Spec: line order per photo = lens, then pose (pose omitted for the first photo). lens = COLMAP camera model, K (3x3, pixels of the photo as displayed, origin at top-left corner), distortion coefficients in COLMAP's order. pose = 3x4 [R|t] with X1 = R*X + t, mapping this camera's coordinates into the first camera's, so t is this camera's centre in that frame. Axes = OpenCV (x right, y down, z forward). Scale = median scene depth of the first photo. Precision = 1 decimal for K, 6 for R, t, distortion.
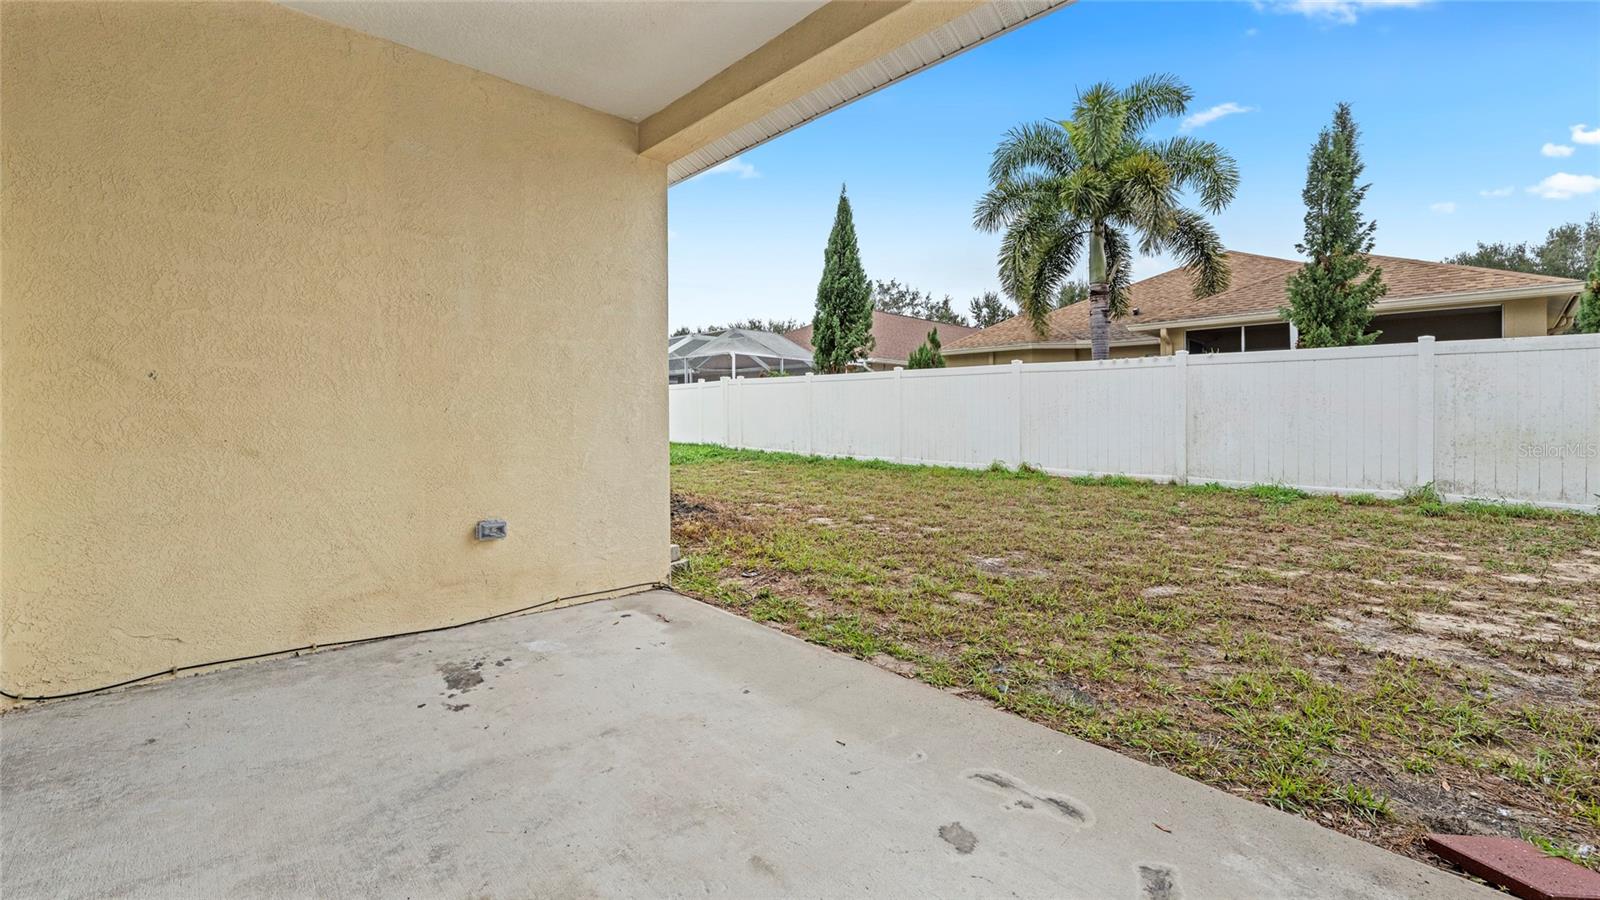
lens RADIAL K [[665.1, 0, 790.1], [0, 665.1, 415.5], [0, 0, 1]] dist [-0.007118, -0.000227]
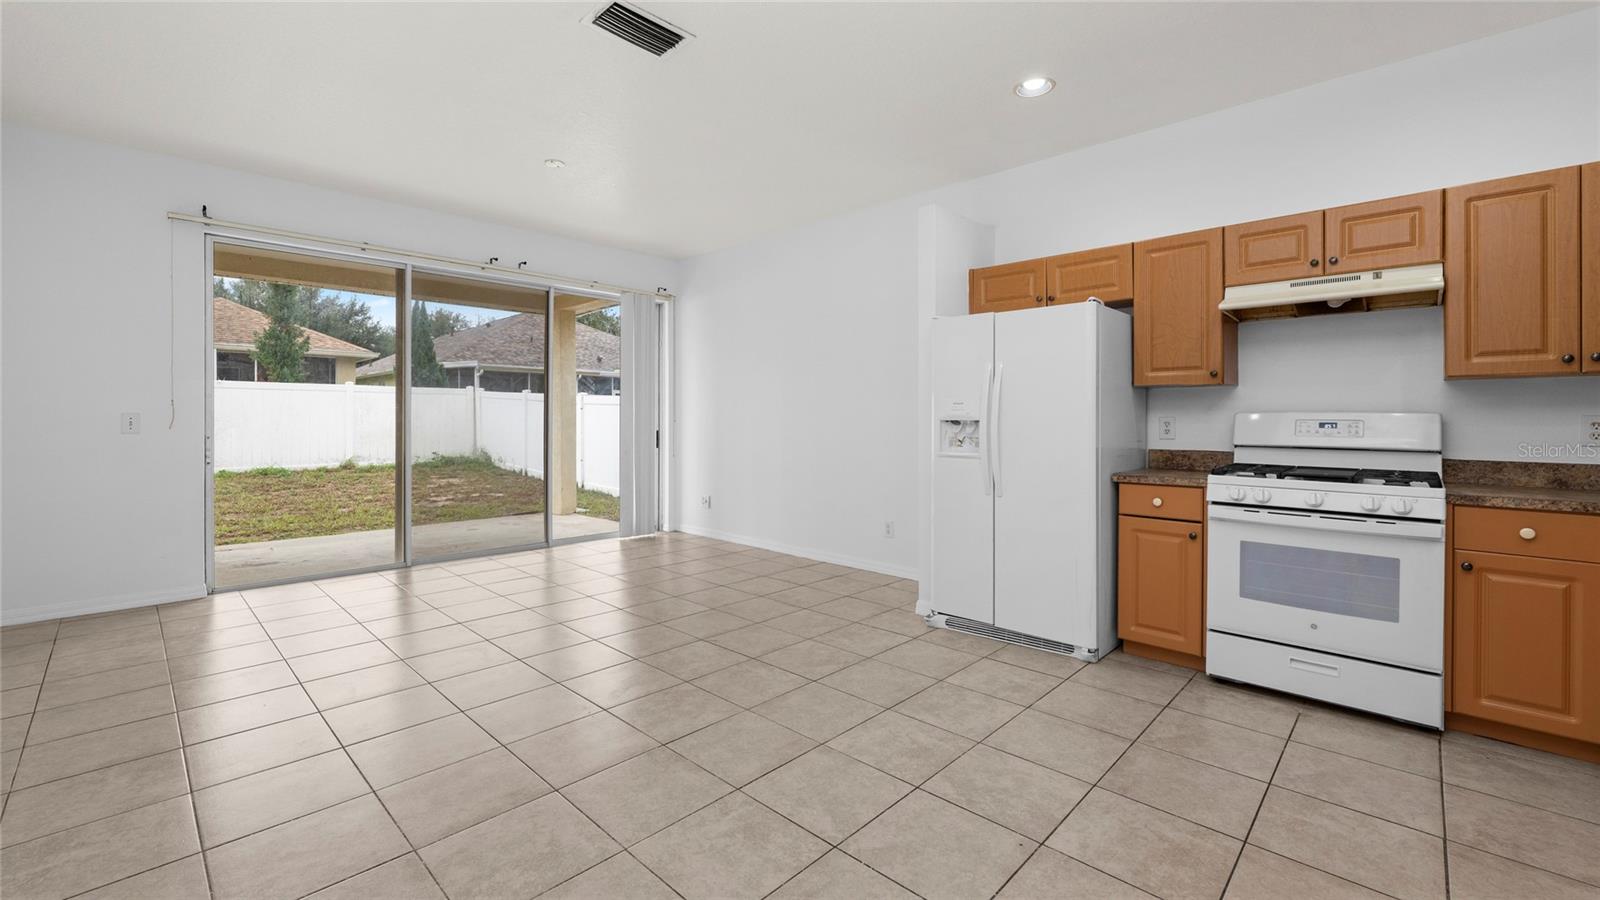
lens RADIAL K [[653.2, 0, 796.9], [0, 653.2, 419.4], [0, 0, 1]] dist [-0.008874, 0.000405]
pose [[-0.045200, -0.008548, 0.998941, -0.823871], [-0.004029, 0.999957, 0.008375, -0.025472], [-0.998970, -0.003646, -0.045233, -0.180672]]
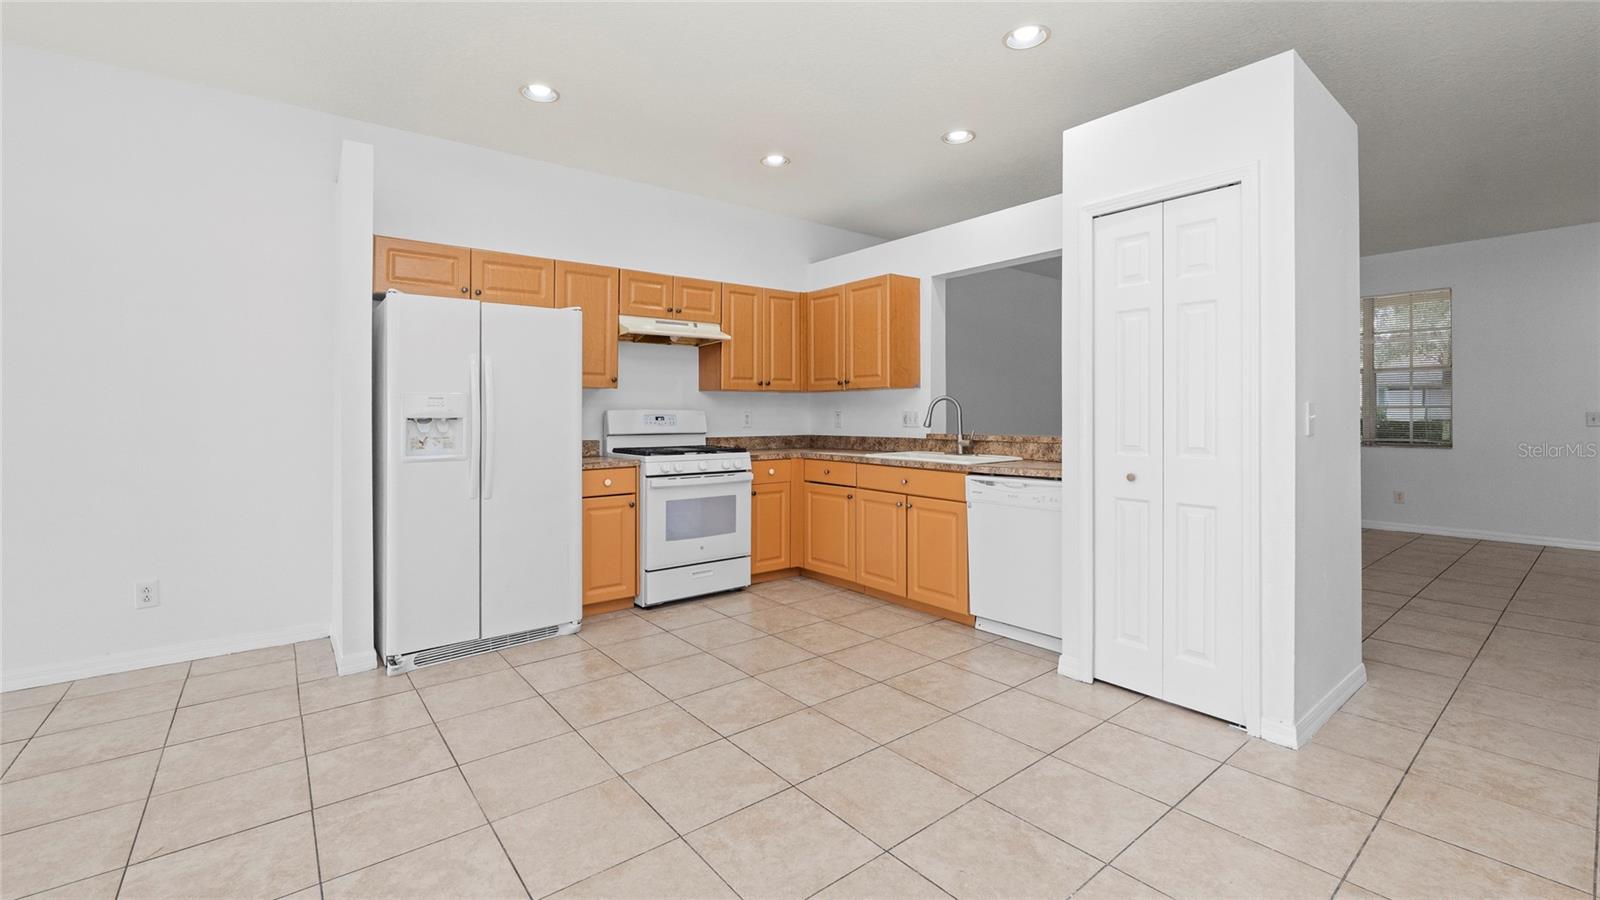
lens RADIAL K [[665.1, 0, 790.1], [0, 665.1, 415.5], [0, 0, 1]] dist [-0.007118, -0.000227]
pose [[-0.995522, -0.003341, 0.094466, -0.643004], [-0.002997, 0.999988, 0.003787, -0.025272], [-0.094478, 0.003487, -0.995521, 0.037049]]
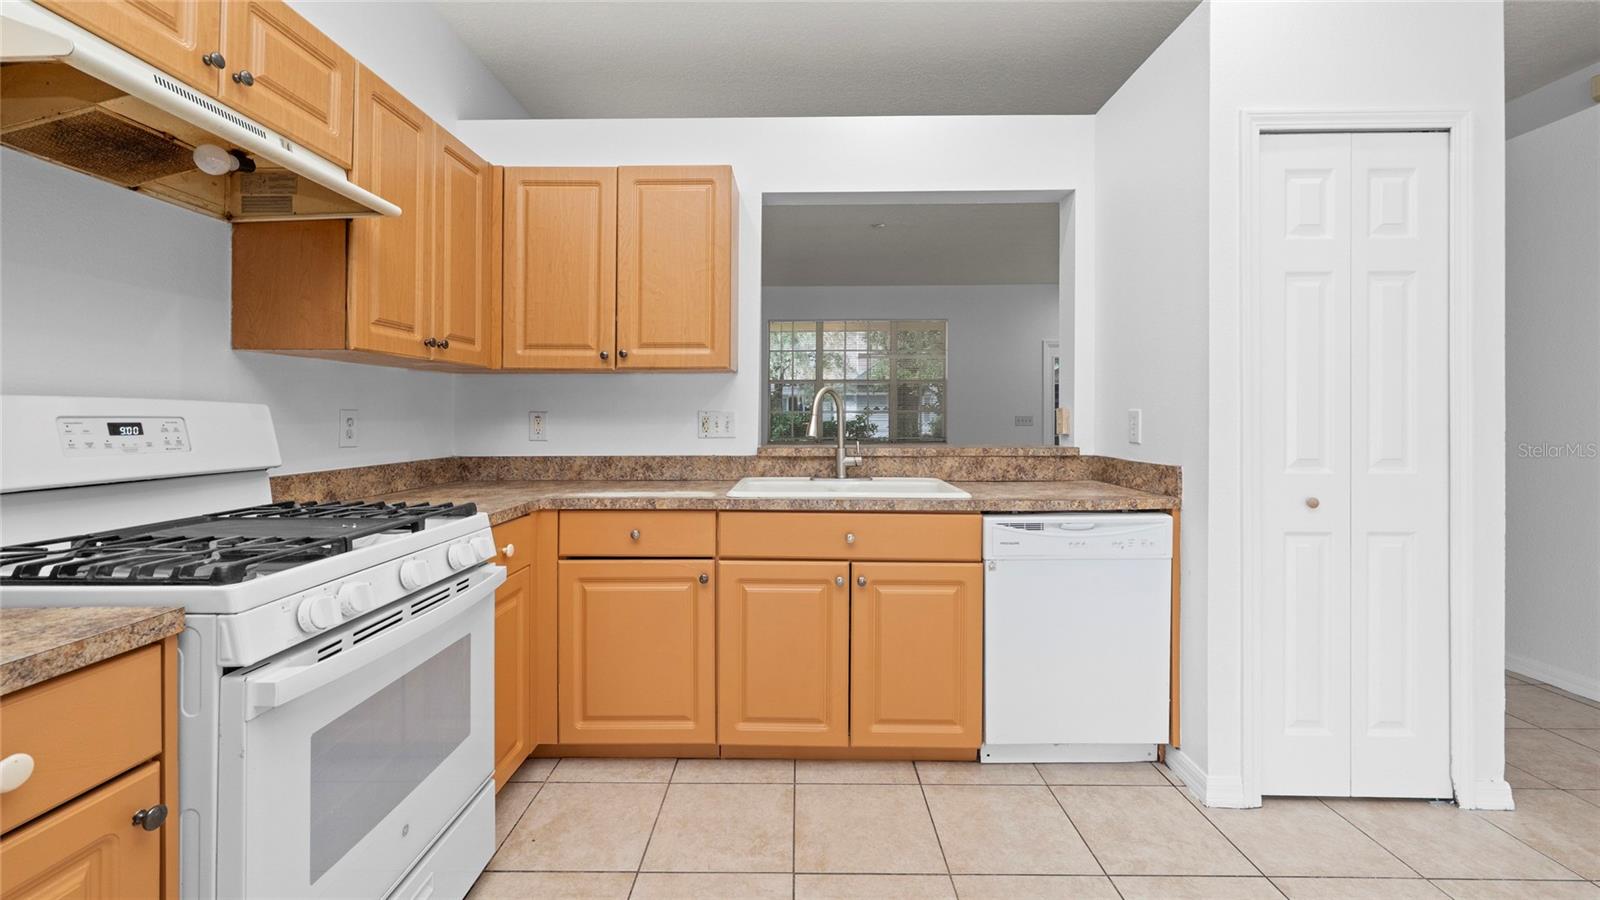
lens RADIAL K [[641.9, 0, 792.2], [0, 641.9, 420.2], [0, 0, 1]] dist [0.000157, 0.000083]
pose [[-0.700505, -0.001395, -0.713646, -0.491621], [-0.003555, 0.999993, 0.001535, -0.023335], [0.713639, 0.003612, -0.700505, -0.265908]]
